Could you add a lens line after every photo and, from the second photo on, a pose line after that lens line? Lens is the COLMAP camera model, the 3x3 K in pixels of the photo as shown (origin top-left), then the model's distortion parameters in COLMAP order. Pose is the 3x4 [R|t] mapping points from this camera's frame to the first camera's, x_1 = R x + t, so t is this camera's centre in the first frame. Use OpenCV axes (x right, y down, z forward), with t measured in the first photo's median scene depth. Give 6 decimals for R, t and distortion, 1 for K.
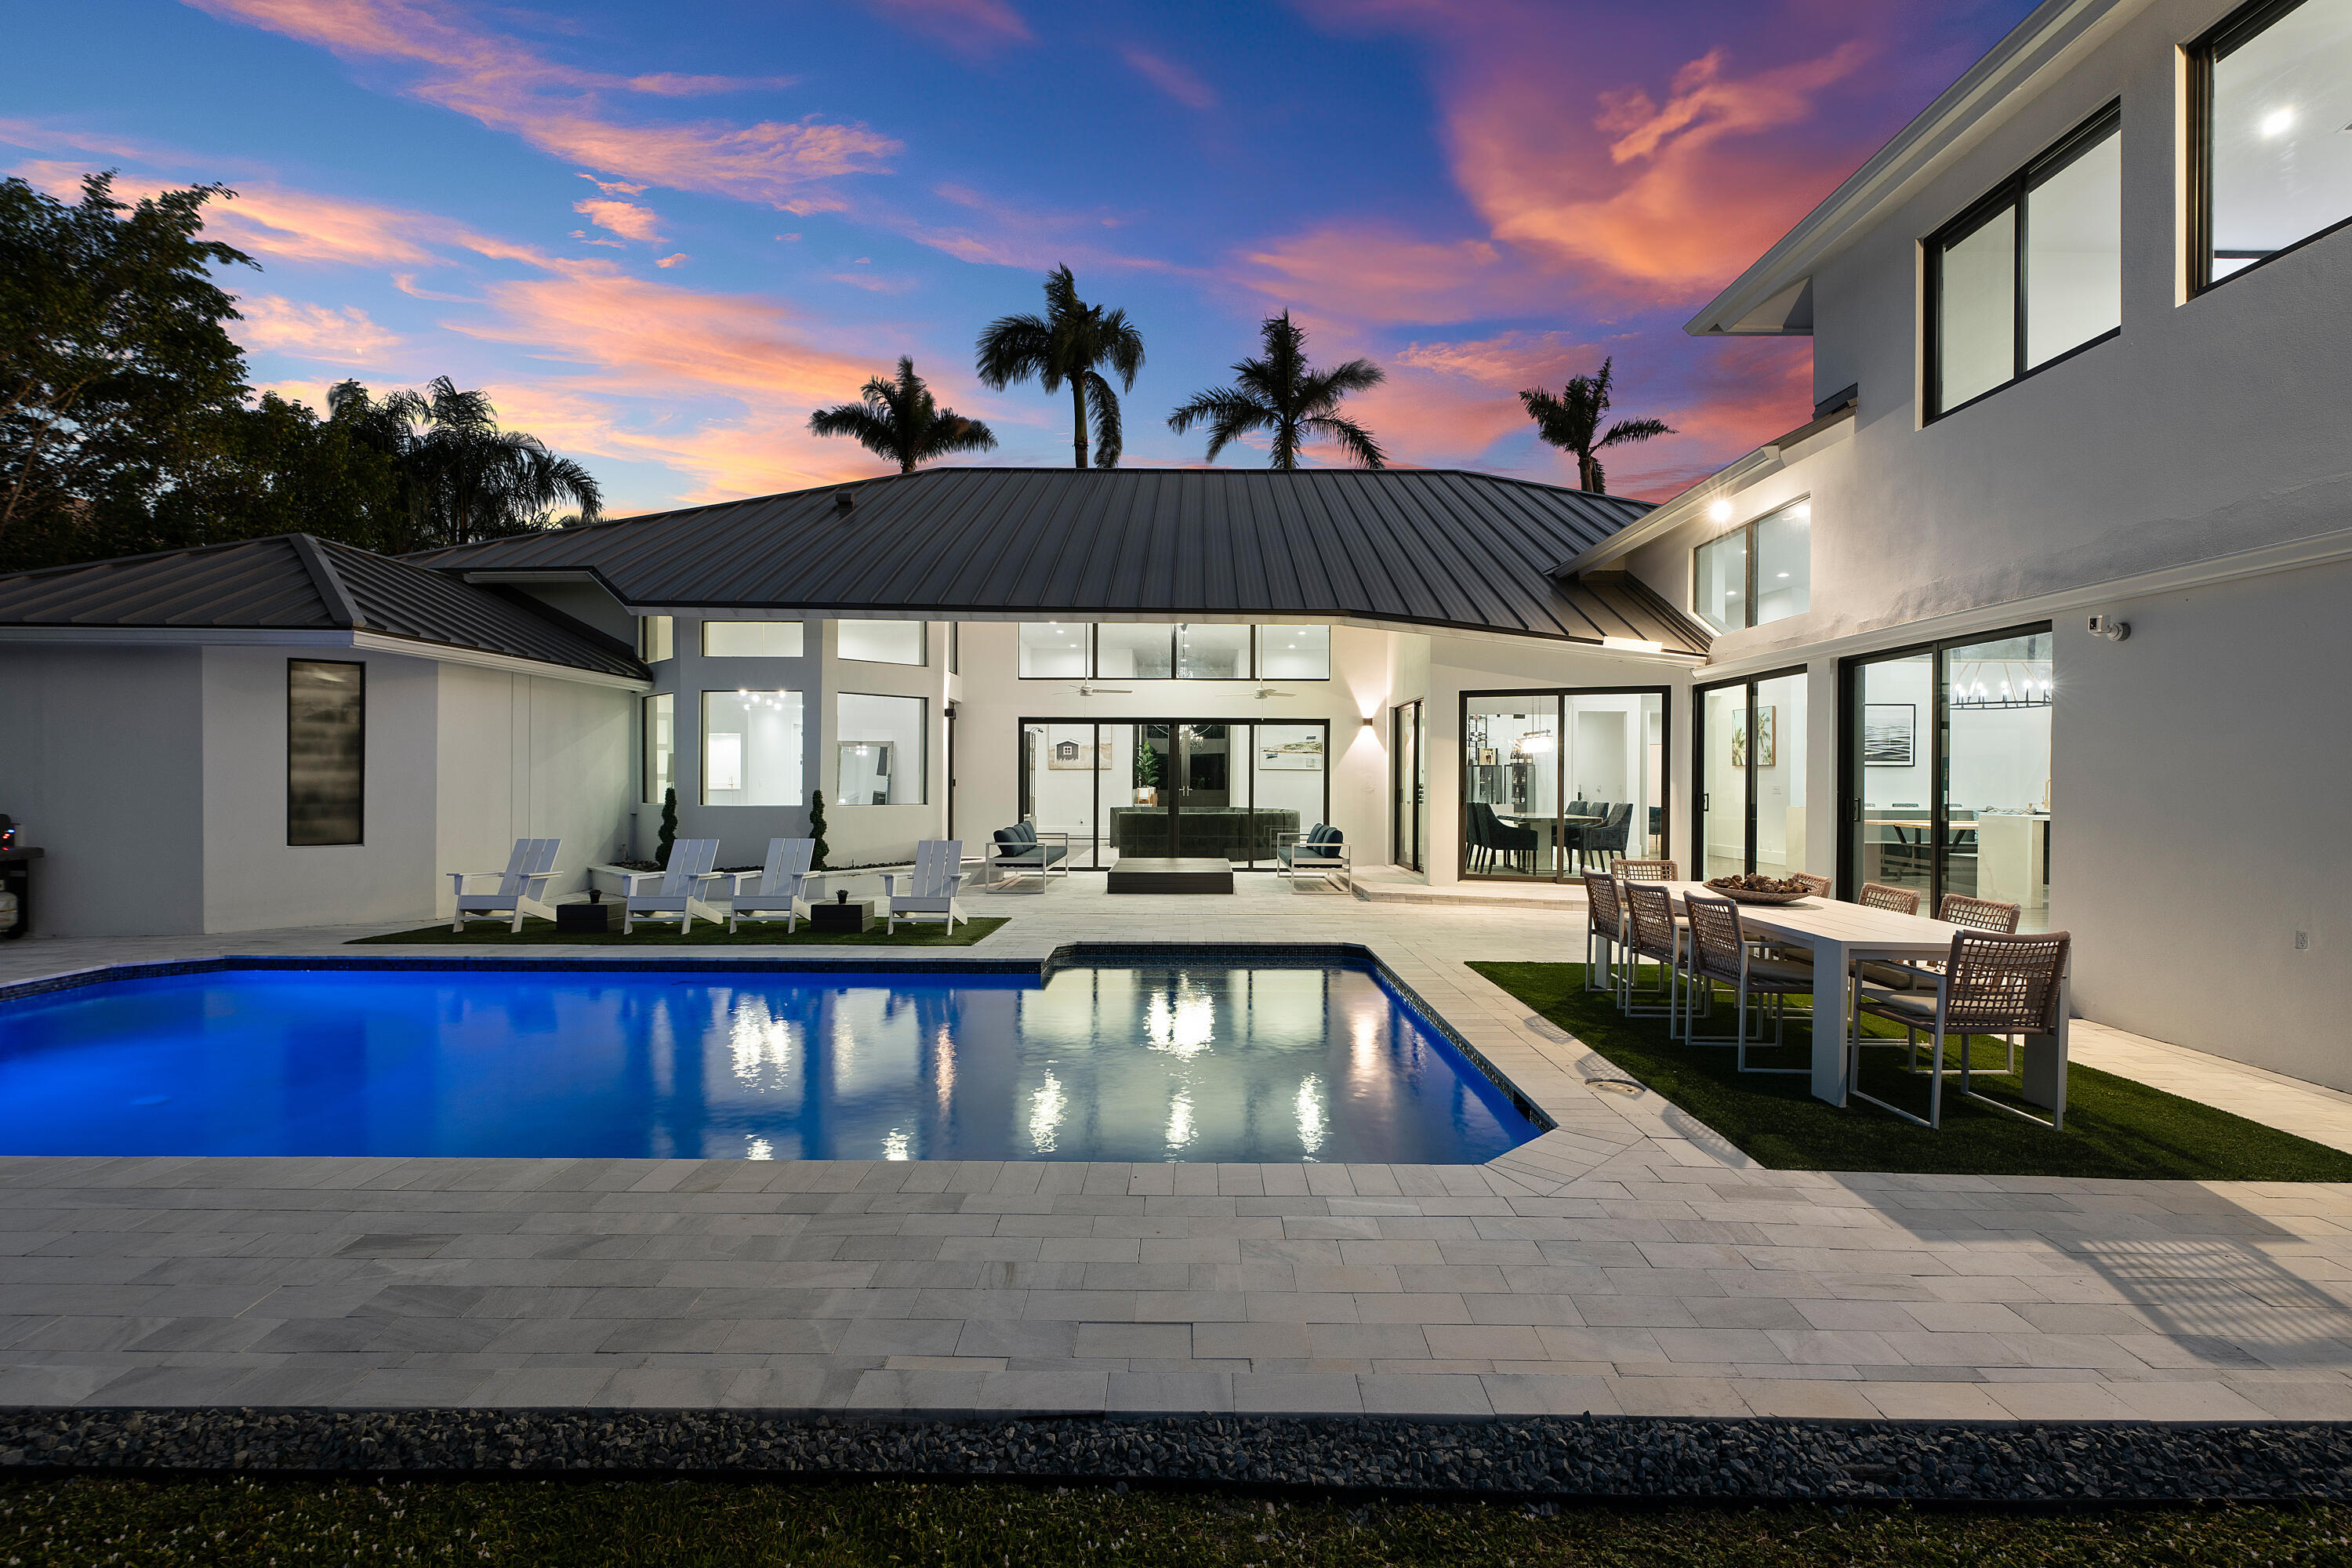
lens RADIAL K [[1089.7, 0, 1184.9], [0, 1089.7, 782.5], [0, 0, 1]] dist [-0.001507, -0.000003]
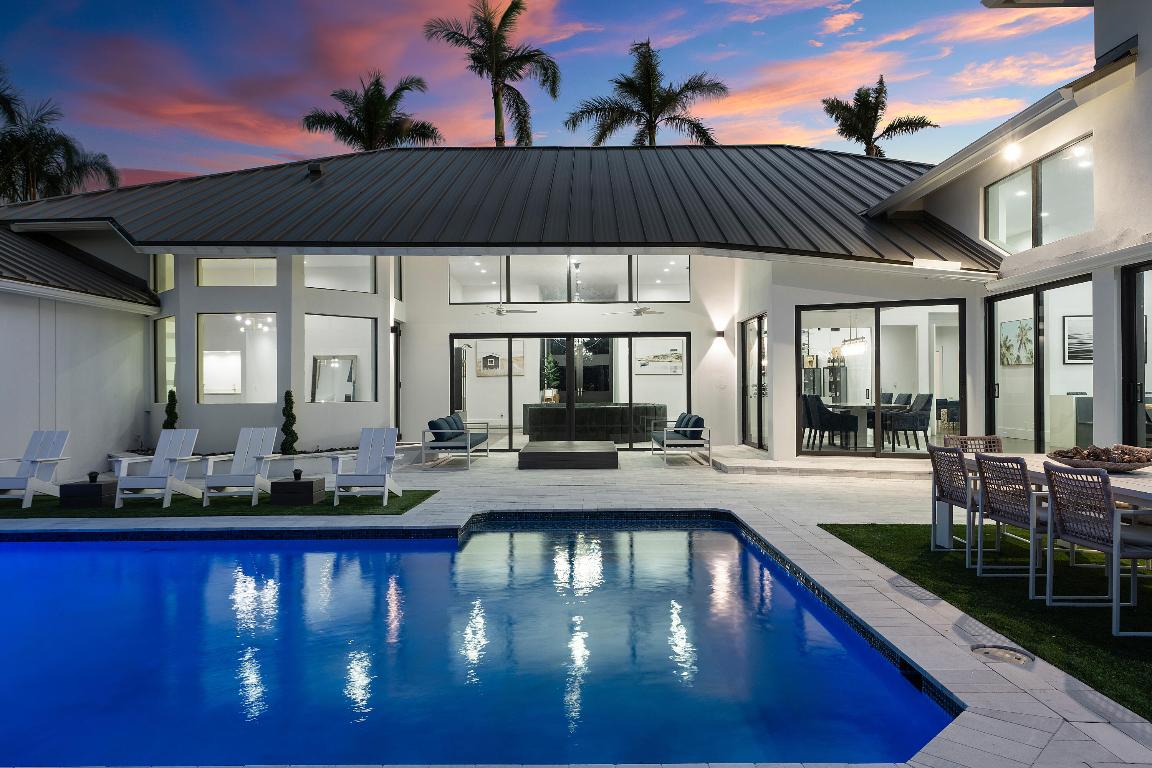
lens RADIAL K [[768.3, 0, 570.5], [0, 768.3, 386.5], [0, 0, 1]] dist [0.000014, 0.002049]
pose [[0.999835, -0.013006, -0.012686, 0.001264], [0.012952, 0.999907, -0.004375, 0.010395], [0.012742, 0.004210, 0.999910, 0.109134]]
